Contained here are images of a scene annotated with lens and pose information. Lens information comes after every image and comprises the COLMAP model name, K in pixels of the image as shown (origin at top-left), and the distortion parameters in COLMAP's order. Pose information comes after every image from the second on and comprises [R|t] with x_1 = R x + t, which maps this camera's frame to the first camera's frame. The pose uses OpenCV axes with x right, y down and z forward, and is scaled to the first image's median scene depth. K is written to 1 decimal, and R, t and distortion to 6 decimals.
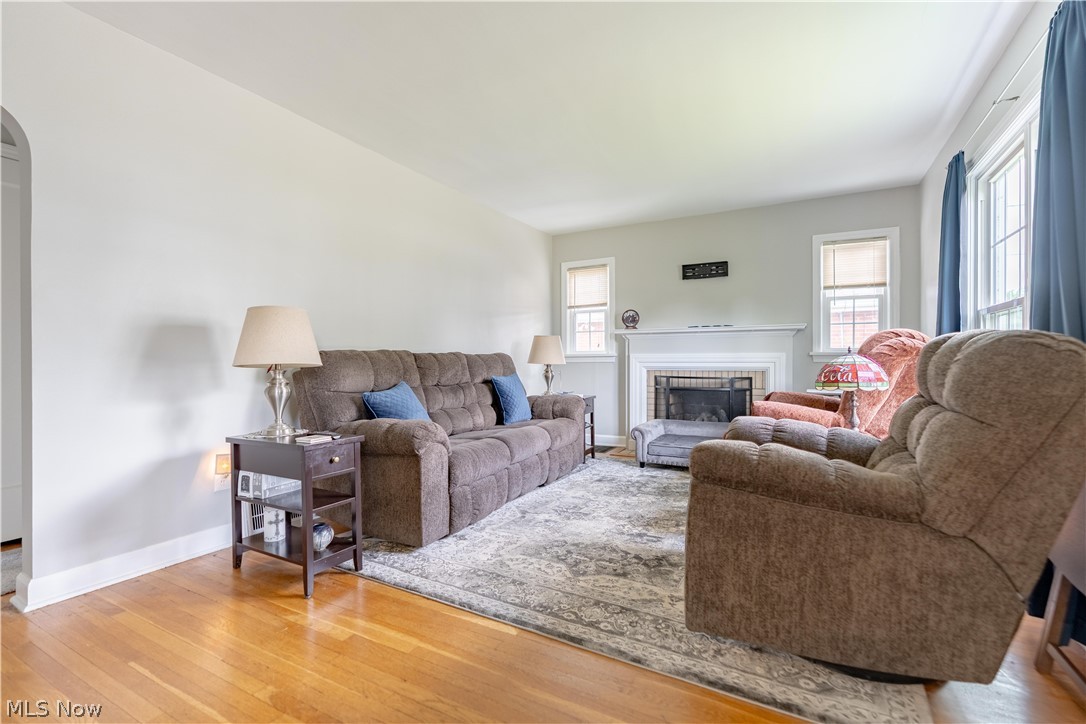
lens RADIAL K [[485.7, 0, 541.2], [0, 485.7, 360.9], [0, 0, 1]] dist [-0.007241, 0.002508]
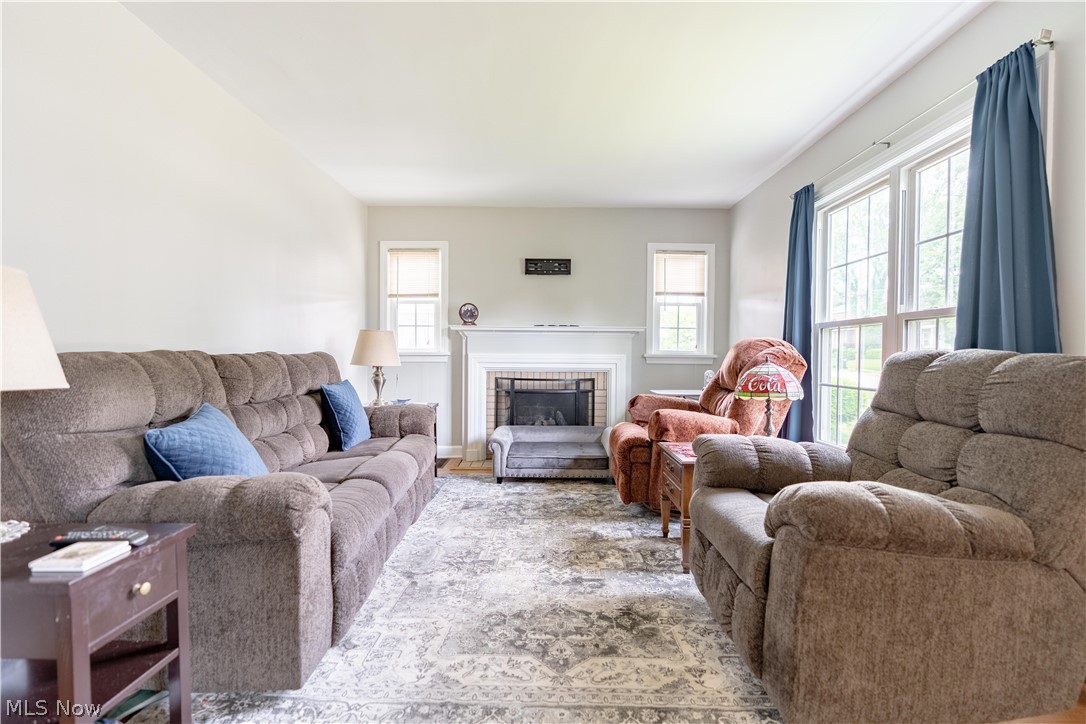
lens RADIAL K [[485.7, 0, 544.7], [0, 485.7, 364.0], [0, 0, 1]] dist [-0.007241, 0.002508]
pose [[0.876298, -0.001558, 0.481767, -0.232397], [-0.009222, 0.999757, 0.020006, -0.025878], [-0.481681, -0.021974, 0.876071, 0.297715]]
